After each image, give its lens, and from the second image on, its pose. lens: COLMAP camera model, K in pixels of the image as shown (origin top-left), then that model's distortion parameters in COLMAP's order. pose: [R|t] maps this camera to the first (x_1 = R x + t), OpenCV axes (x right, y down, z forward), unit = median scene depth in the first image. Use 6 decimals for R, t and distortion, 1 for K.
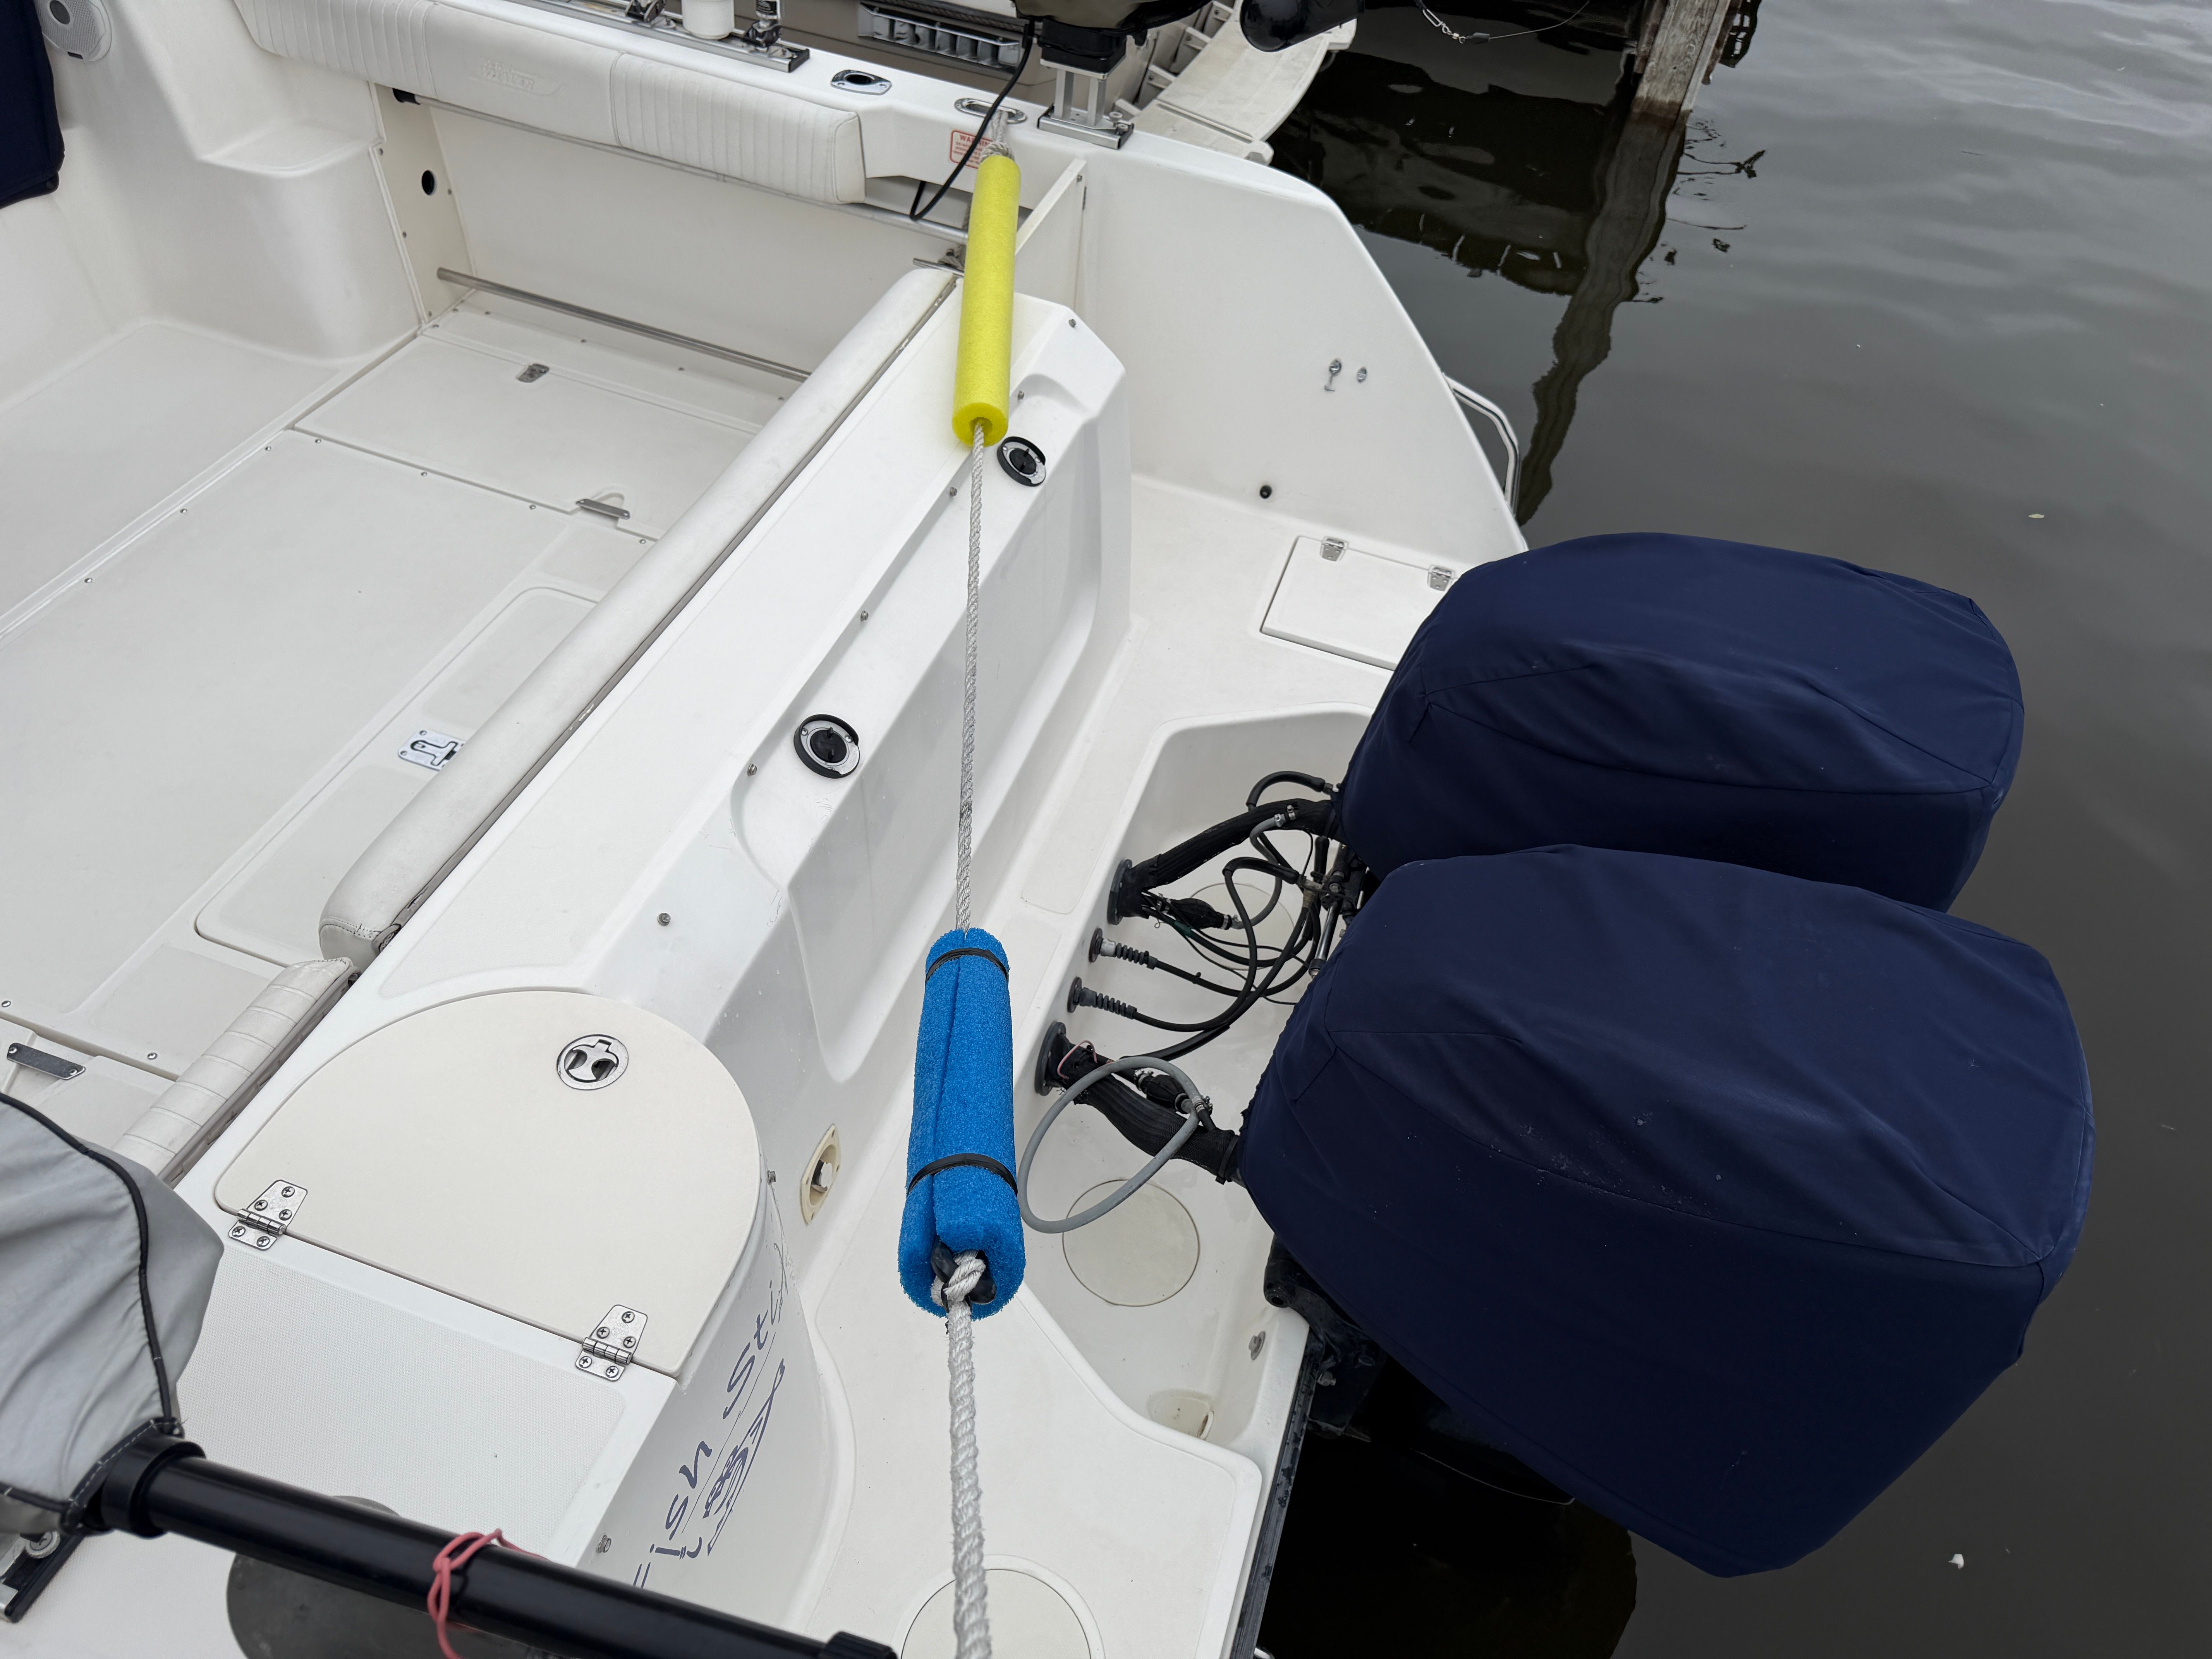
lens RADIAL K [[1569.4, 0, 1116.6], [0, 1569.4, 865.0], [0, 0, 1]] dist [0.000110, -0.004729]
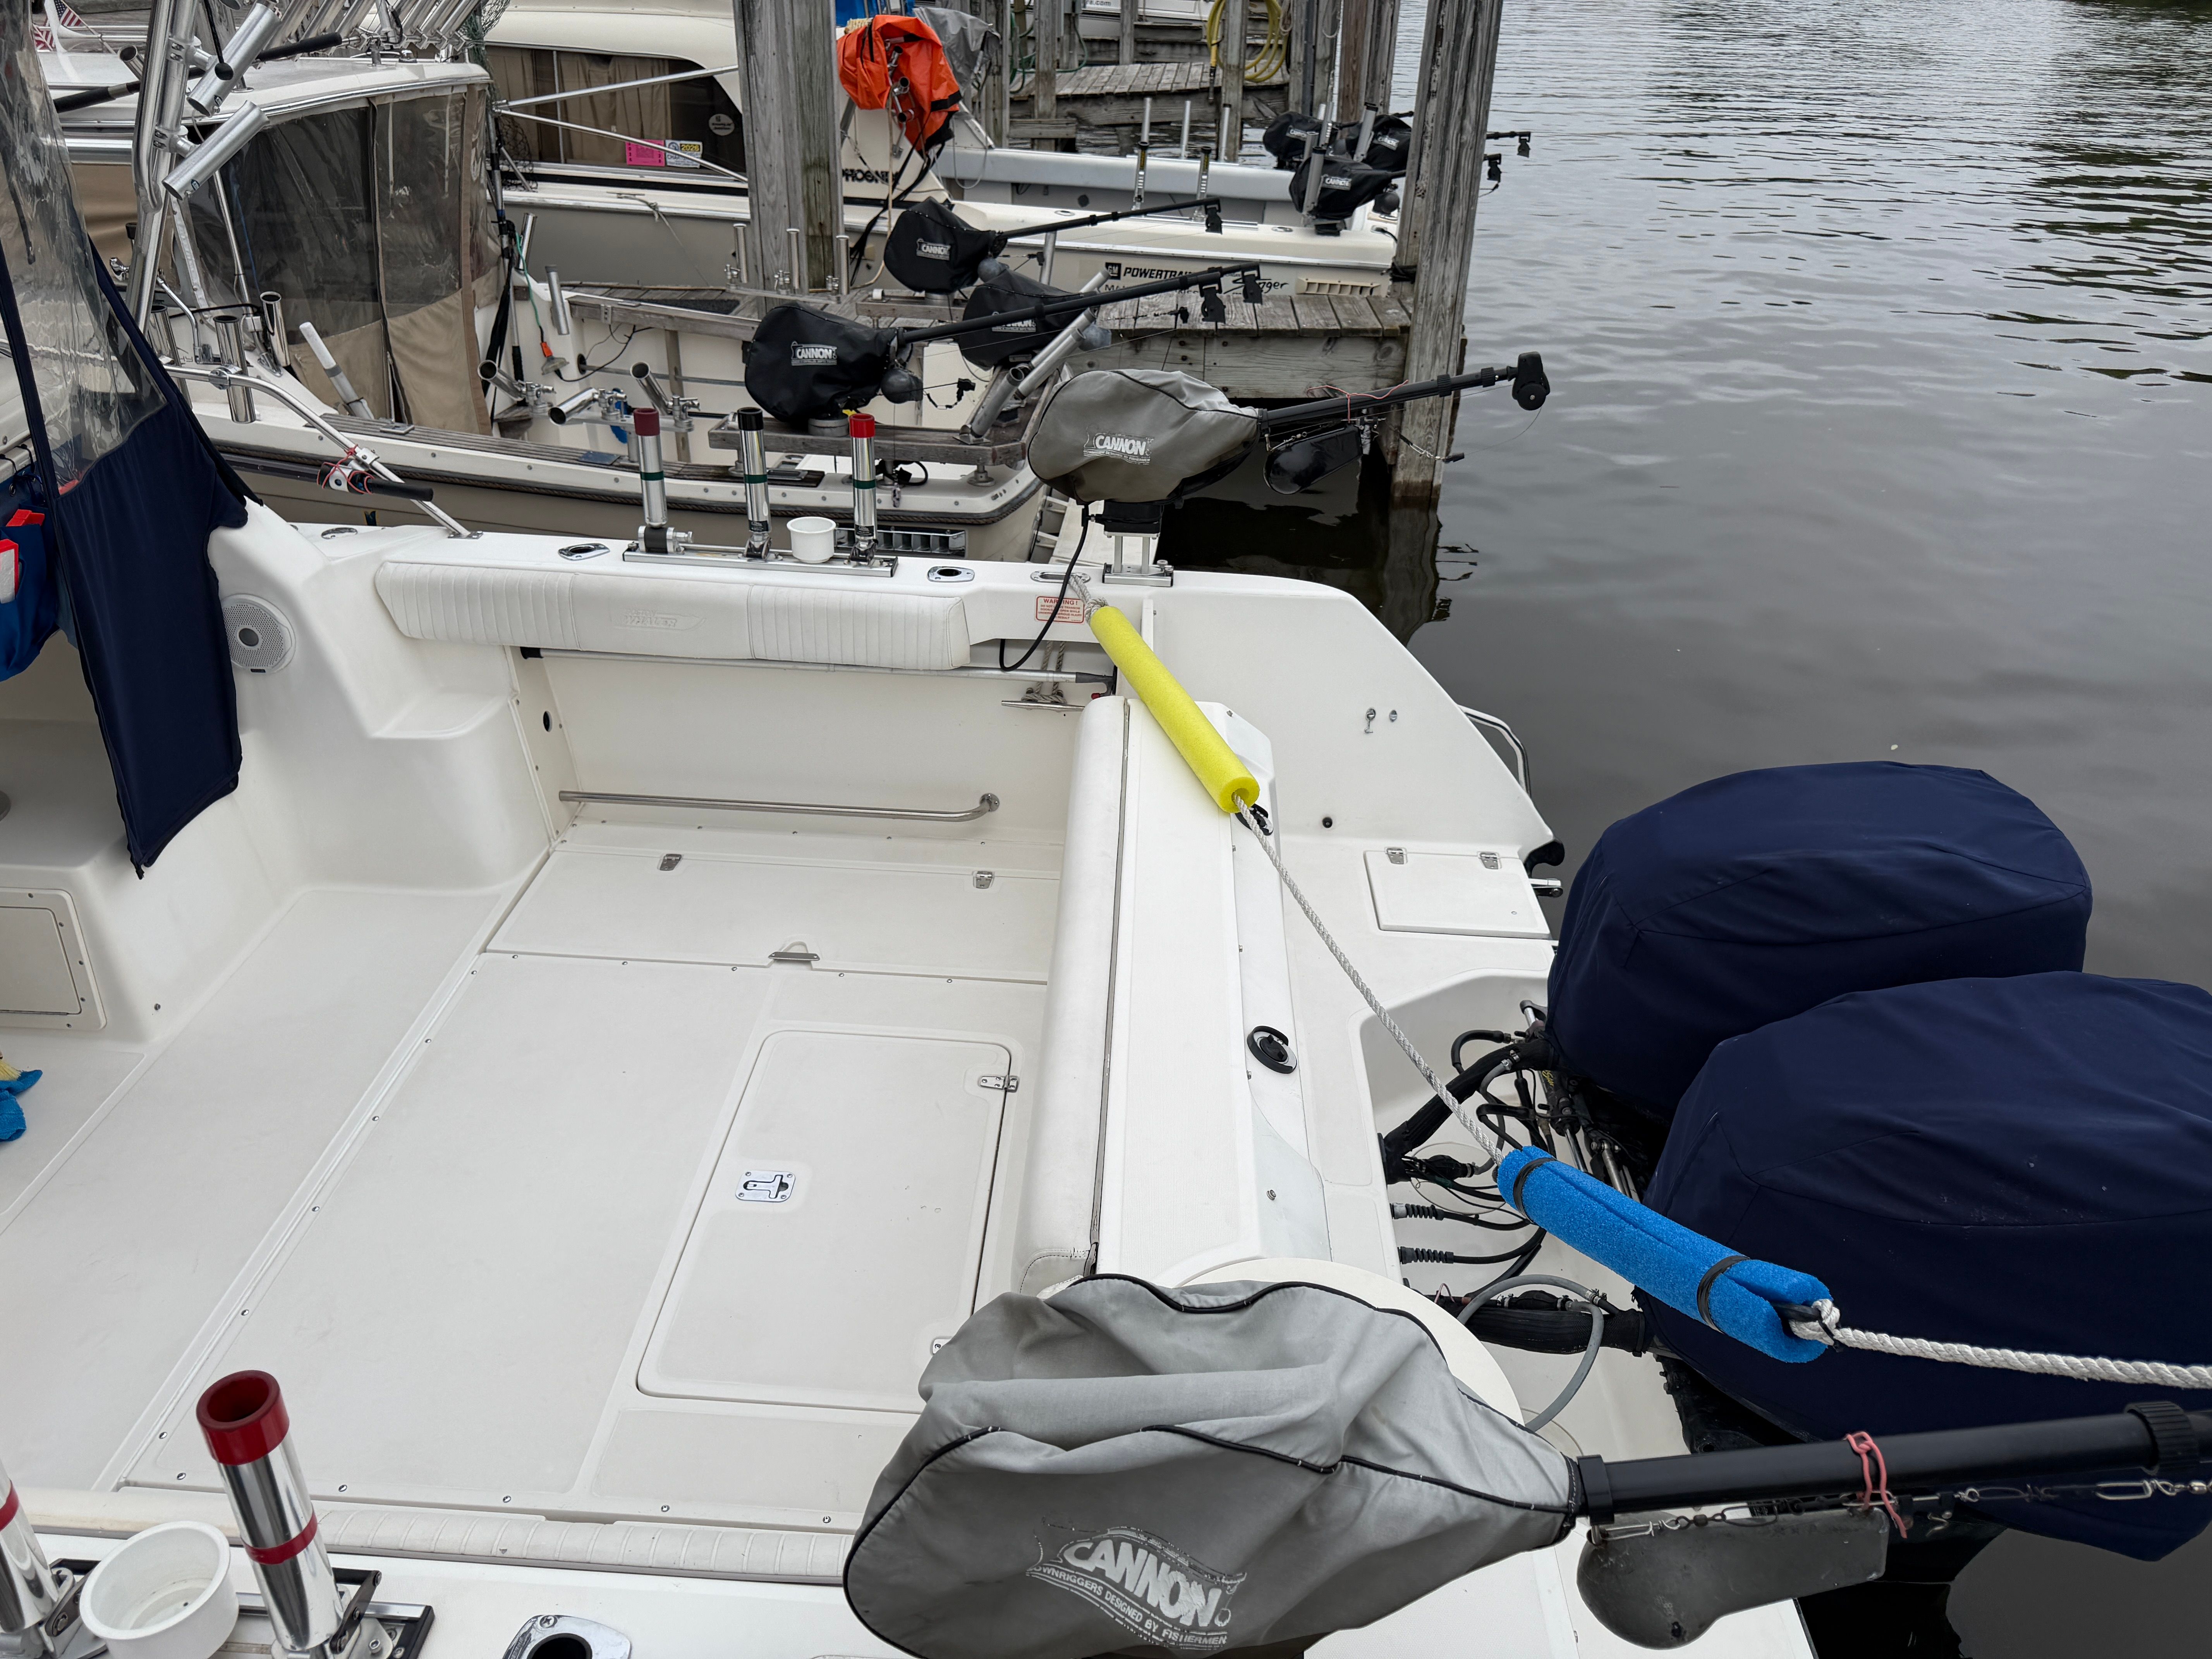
lens RADIAL K [[1567.9, 0, 1116.7], [0, 1567.9, 838.1], [0, 0, 1]] dist [0.080196, -0.131675]
pose [[0.962570, -0.205436, 0.176790, -0.297453], [0.244597, 0.939424, -0.240114, 0.019948], [-0.116753, 0.274369, 0.954511, -0.126851]]
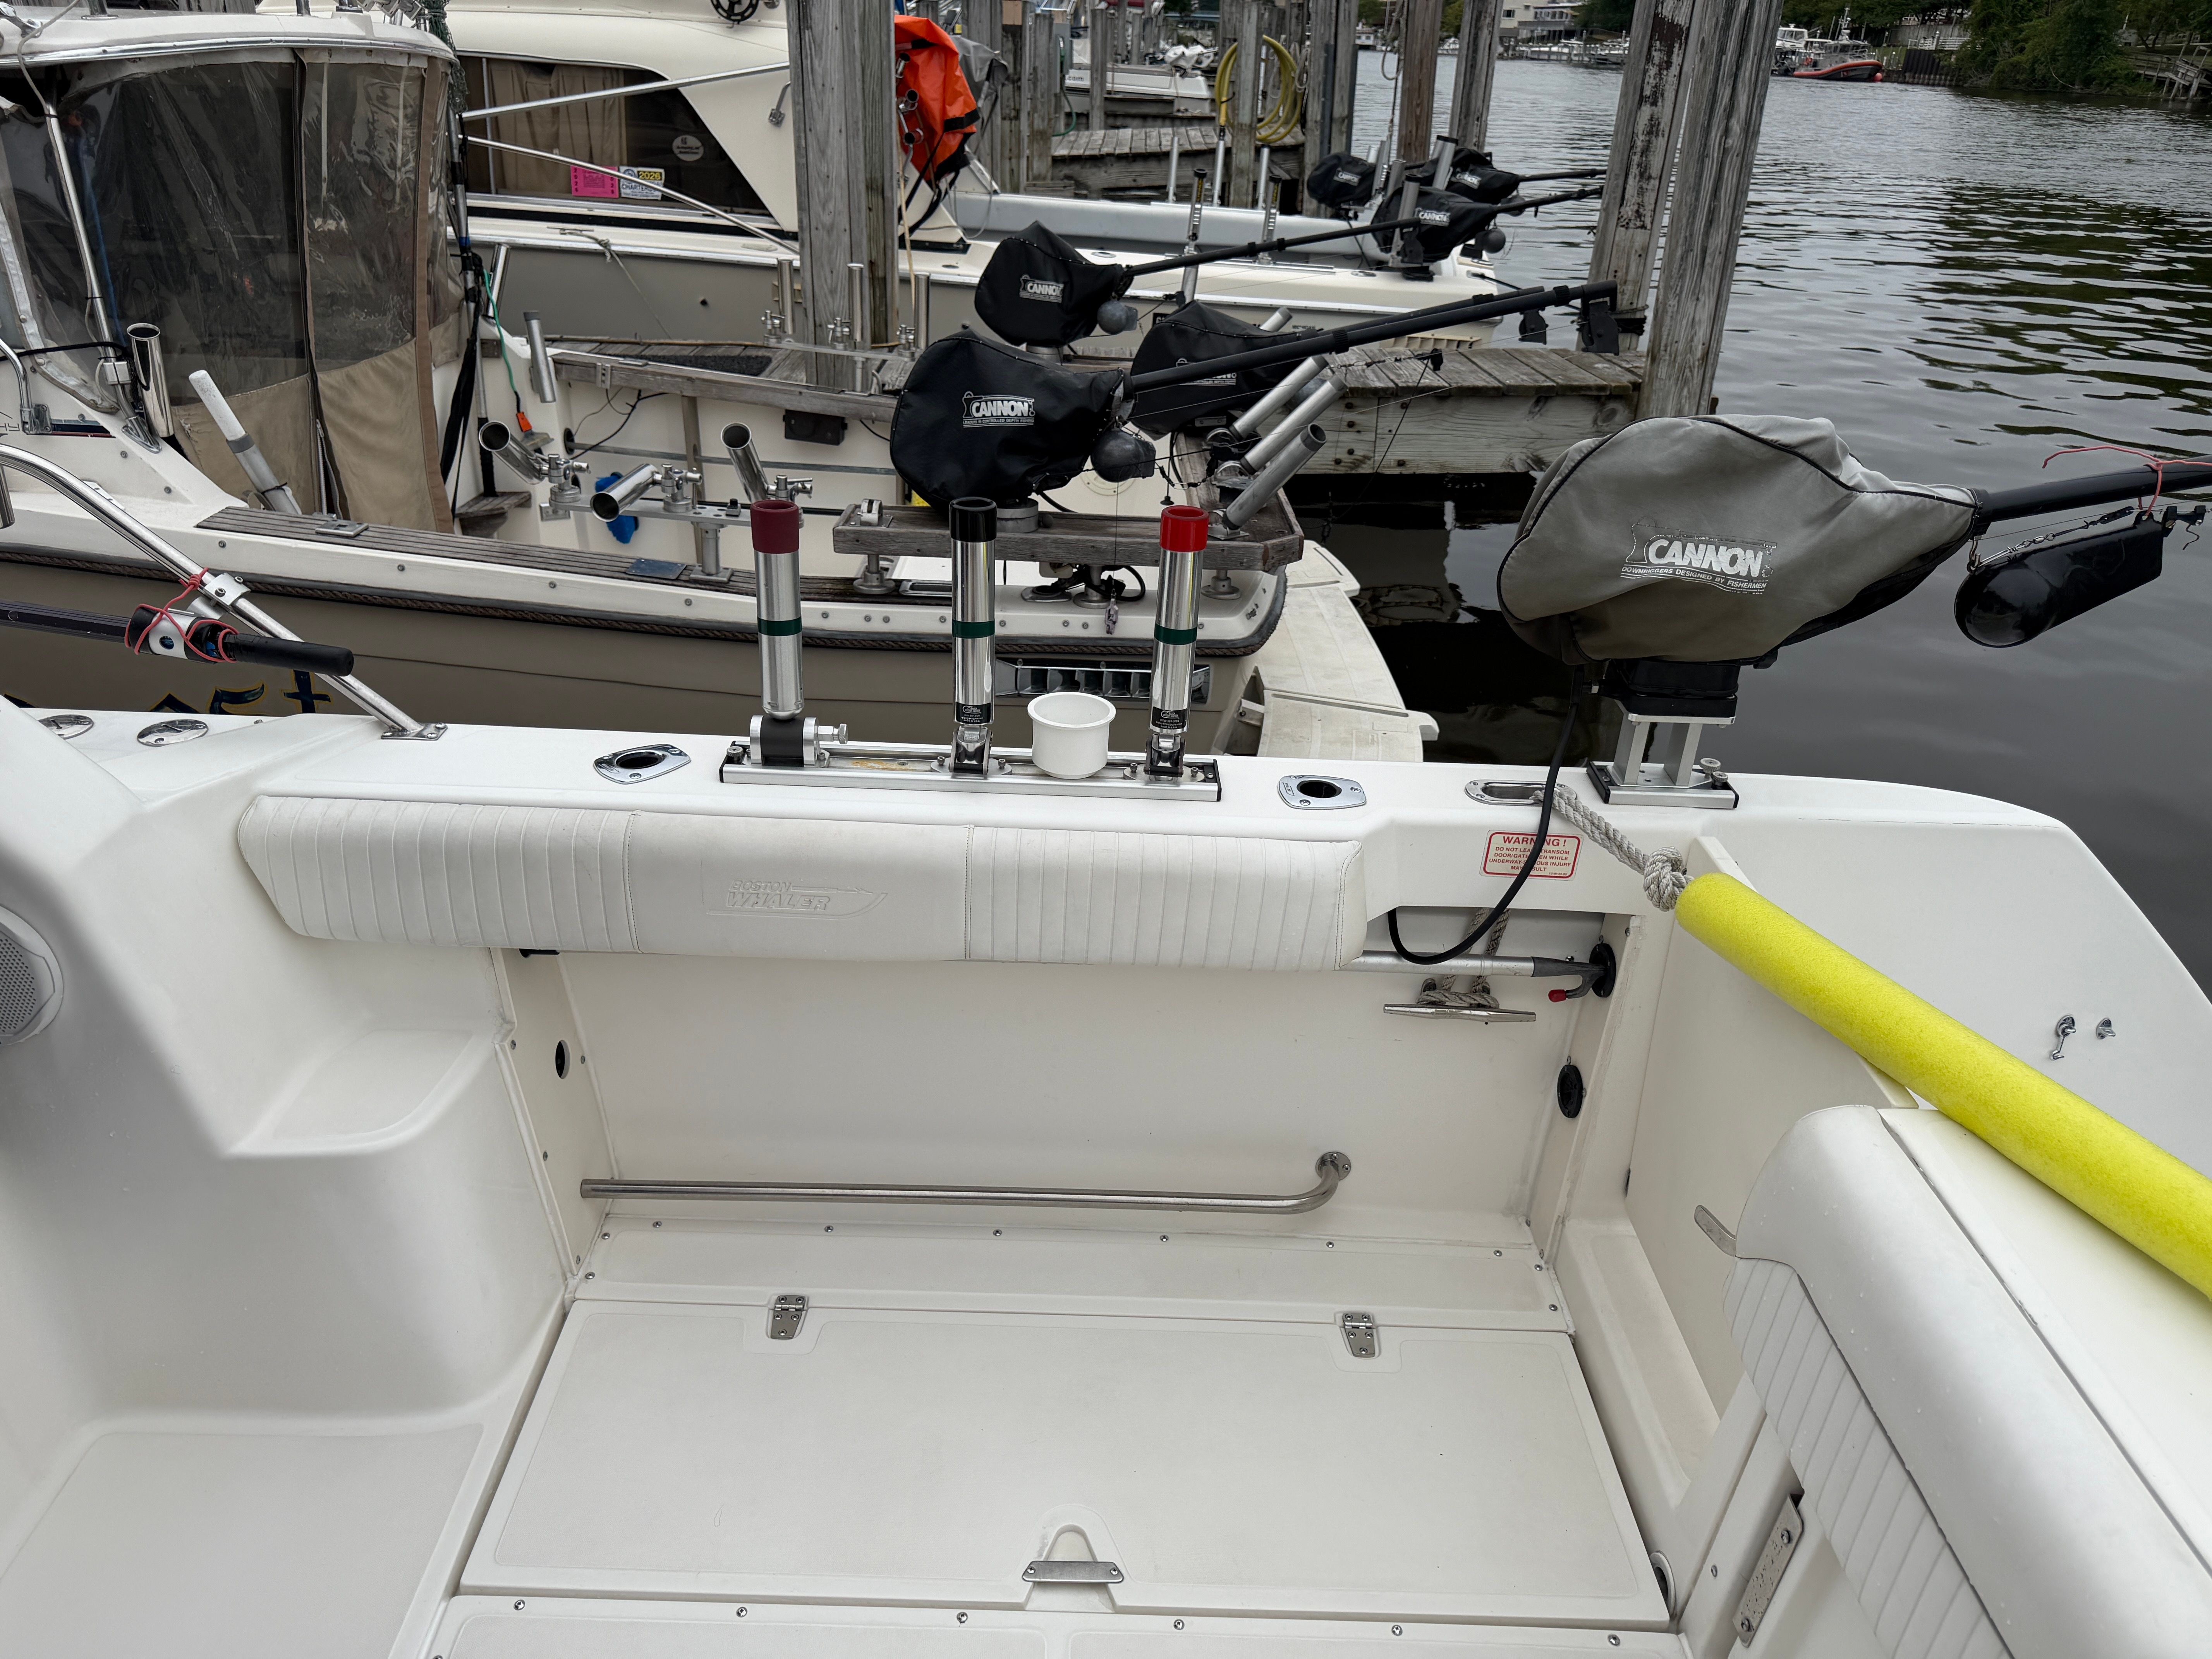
lens RADIAL K [[1636.7, 0, 1162.7], [0, 1636.7, 856.6], [0, 0, 1]] dist [0.008451, 0.000532]
pose [[0.952371, -0.210179, 0.220939, -0.385088], [0.266996, 0.924756, -0.271181, -0.306641], [-0.147318, 0.317255, 0.936828, 0.377536]]
